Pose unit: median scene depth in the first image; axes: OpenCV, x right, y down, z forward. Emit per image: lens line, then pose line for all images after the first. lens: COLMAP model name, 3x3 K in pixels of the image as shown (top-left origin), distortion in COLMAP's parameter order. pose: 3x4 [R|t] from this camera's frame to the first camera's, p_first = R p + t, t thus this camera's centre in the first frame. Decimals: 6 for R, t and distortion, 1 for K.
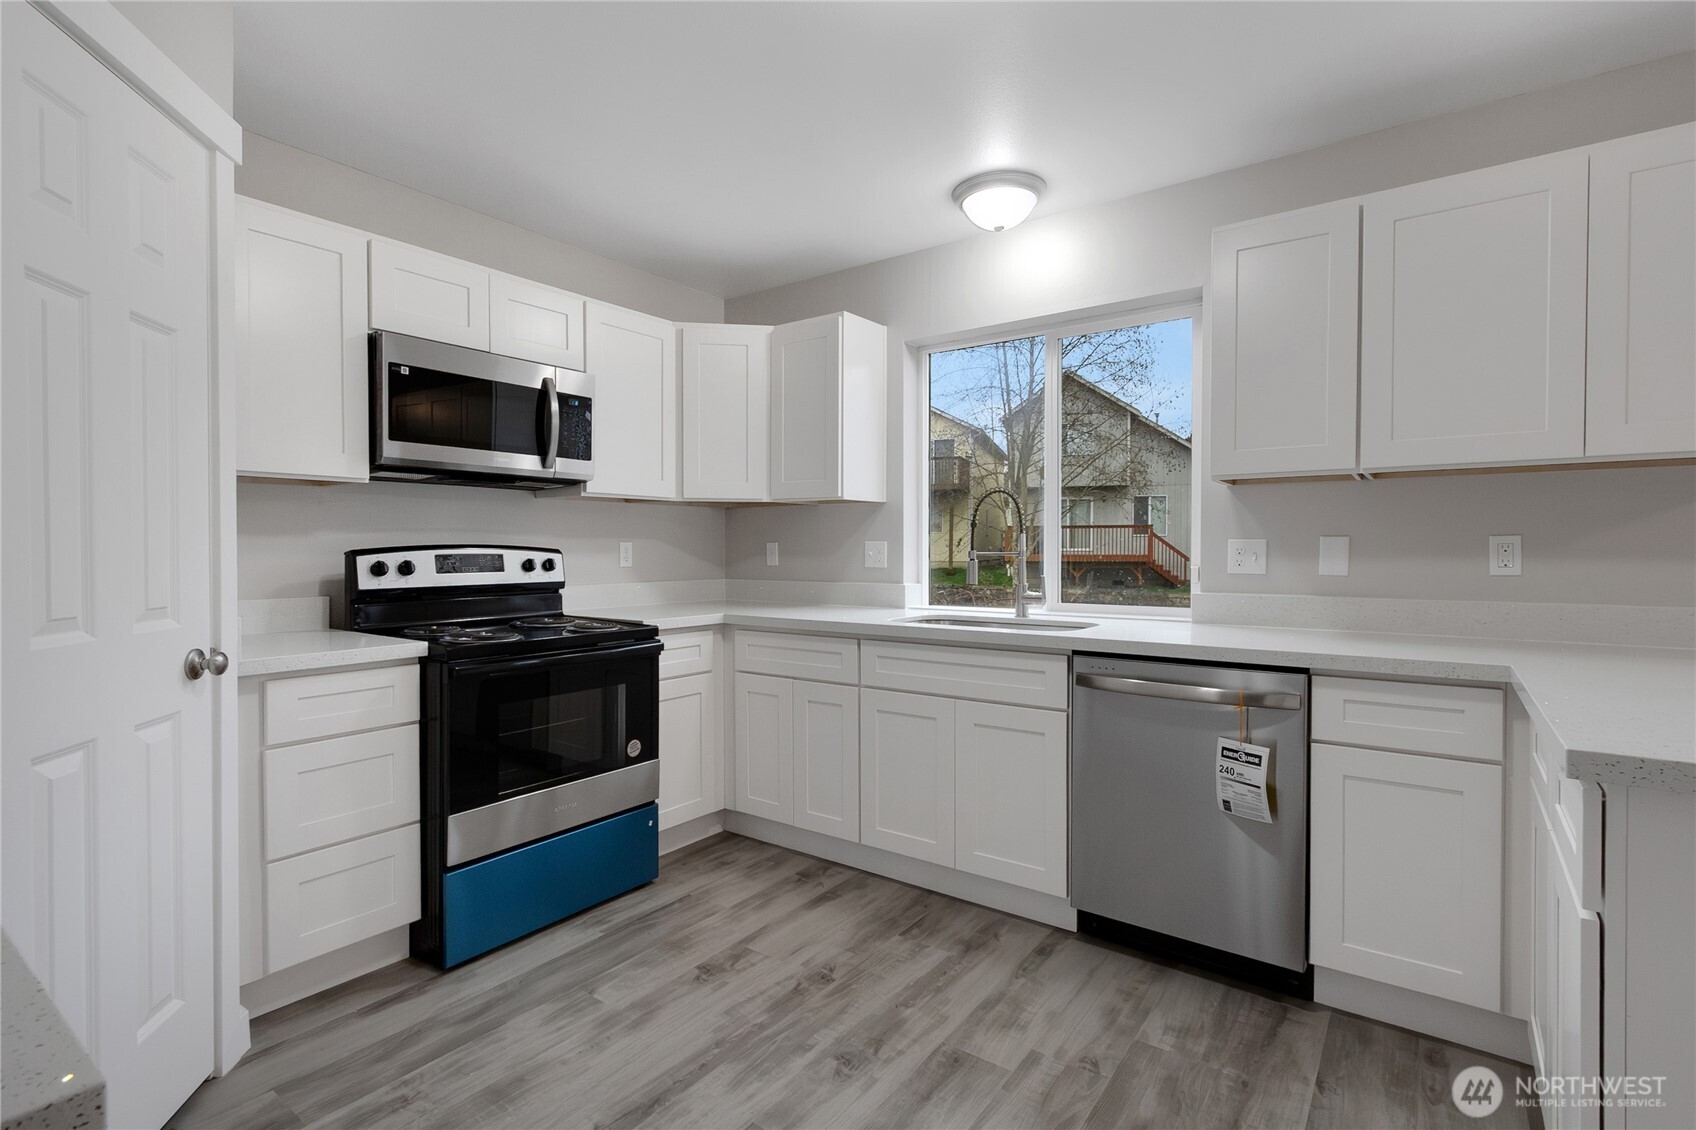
lens RADIAL K [[769.7, 0, 842.6], [0, 769.7, 555.7], [0, 0, 1]] dist [0.004023, 0.001559]
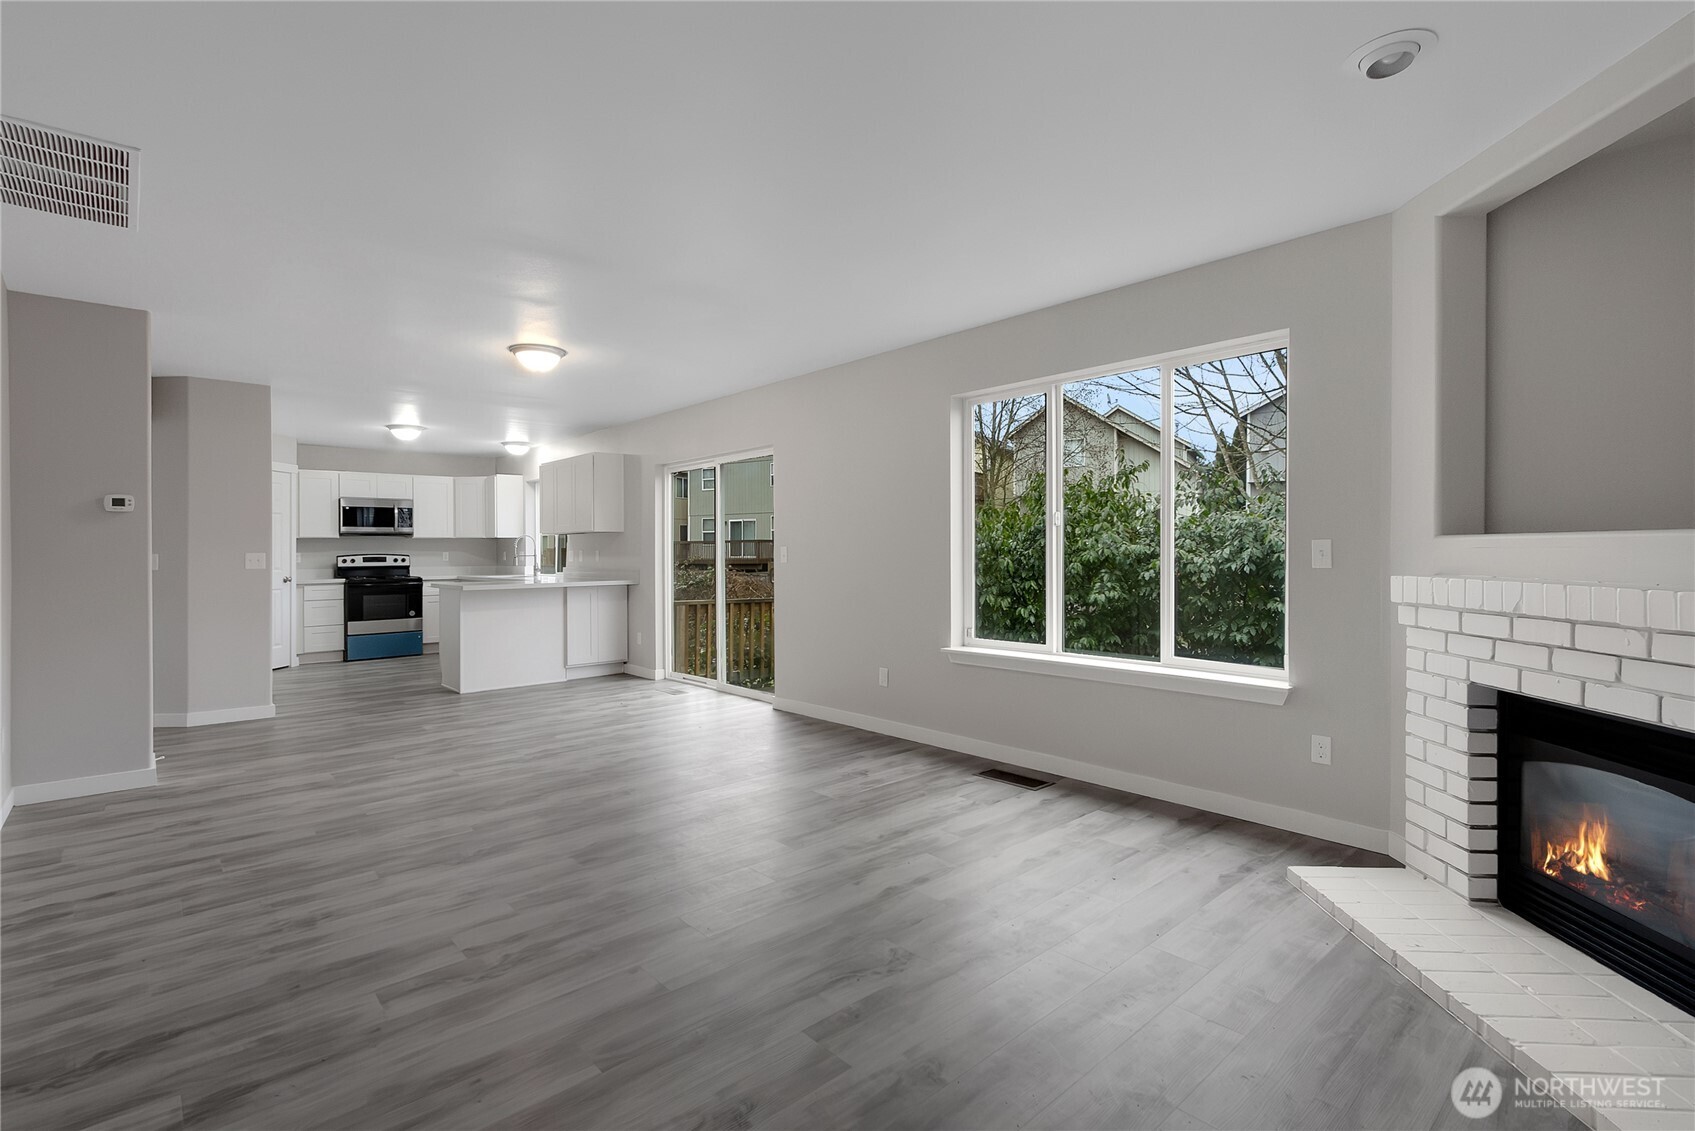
lens RADIAL K [[769.3, 0, 843.3], [0, 769.3, 547.7], [0, 0, 1]] dist [0.004023, 0.001559]
pose [[0.981852, -0.008025, -0.189477, 2.396894], [0.006006, 0.999919, -0.011225, 0.009470], [0.189552, 0.009883, 0.981821, -2.118942]]
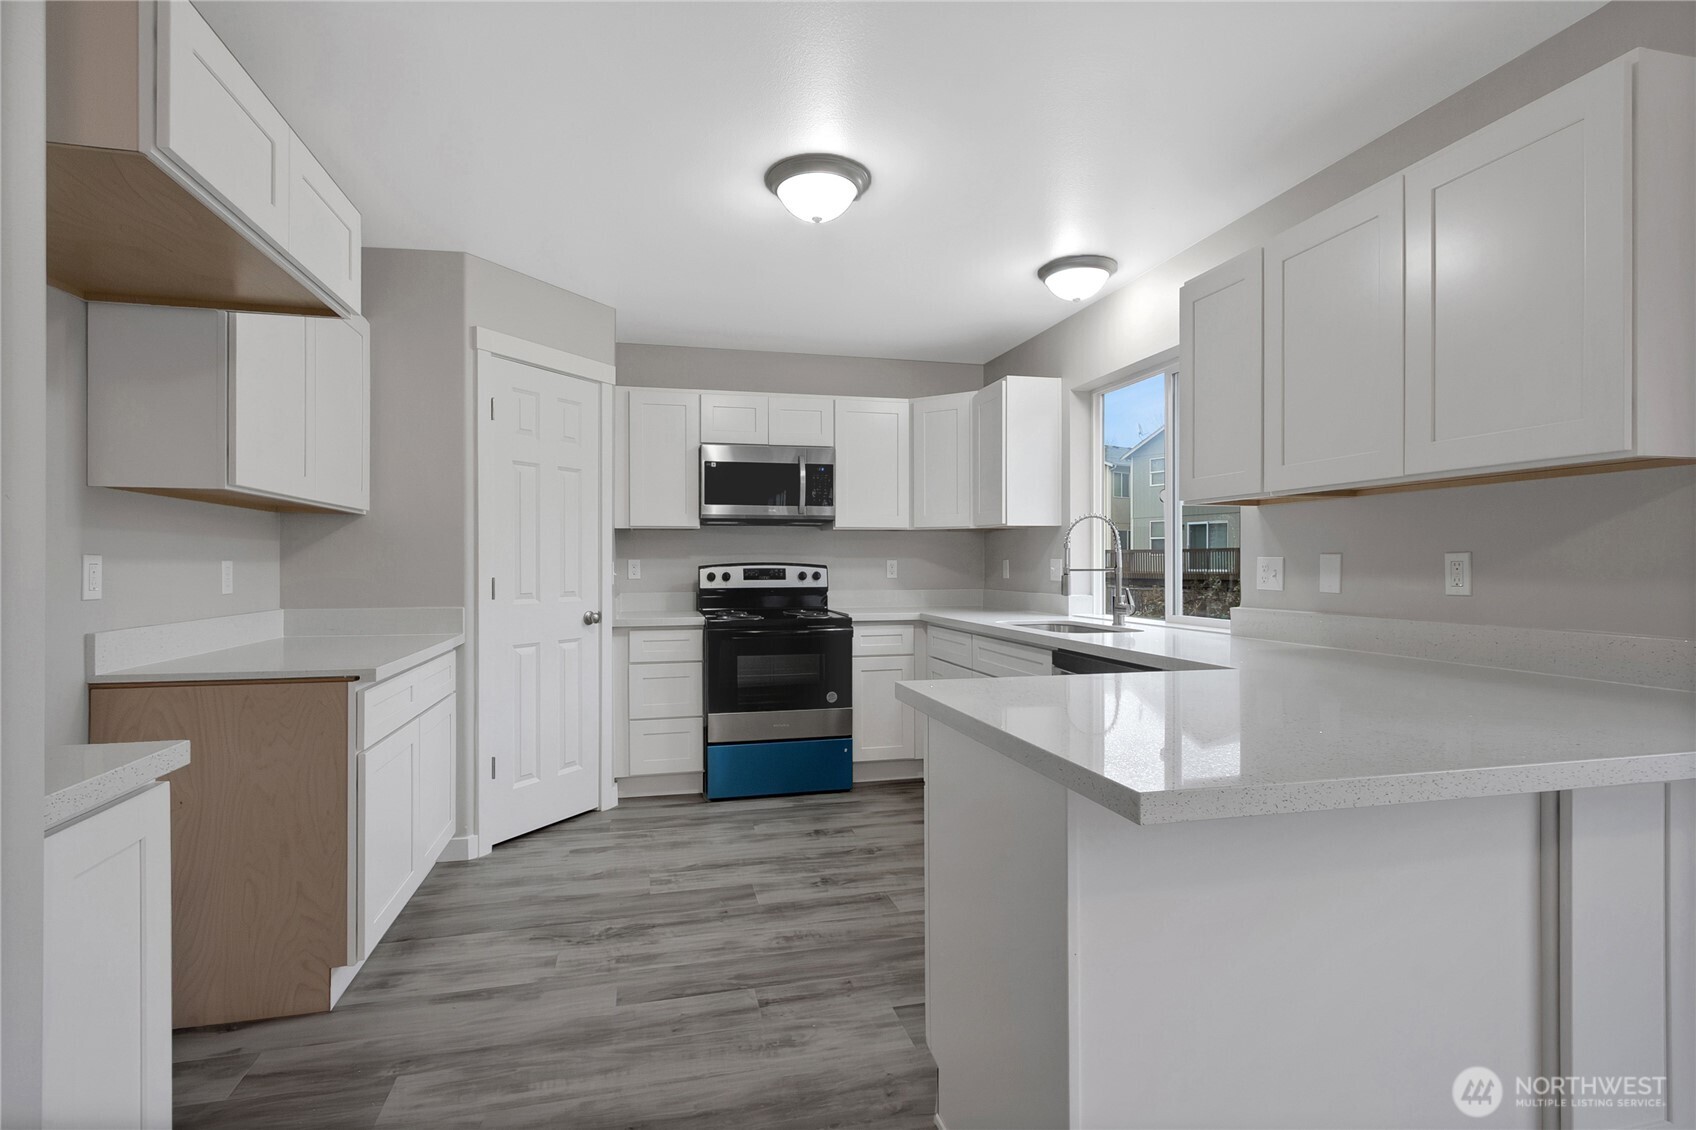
lens RADIAL K [[769.7, 0, 846.2], [0, 769.7, 562.8], [0, 0, 1]] dist [0.004023, 0.001559]
pose [[0.776513, -0.001459, -0.630099, 0.747310], [-0.003699, 0.999970, -0.006874, -0.004162], [0.630090, 0.007668, 0.776484, -0.167913]]
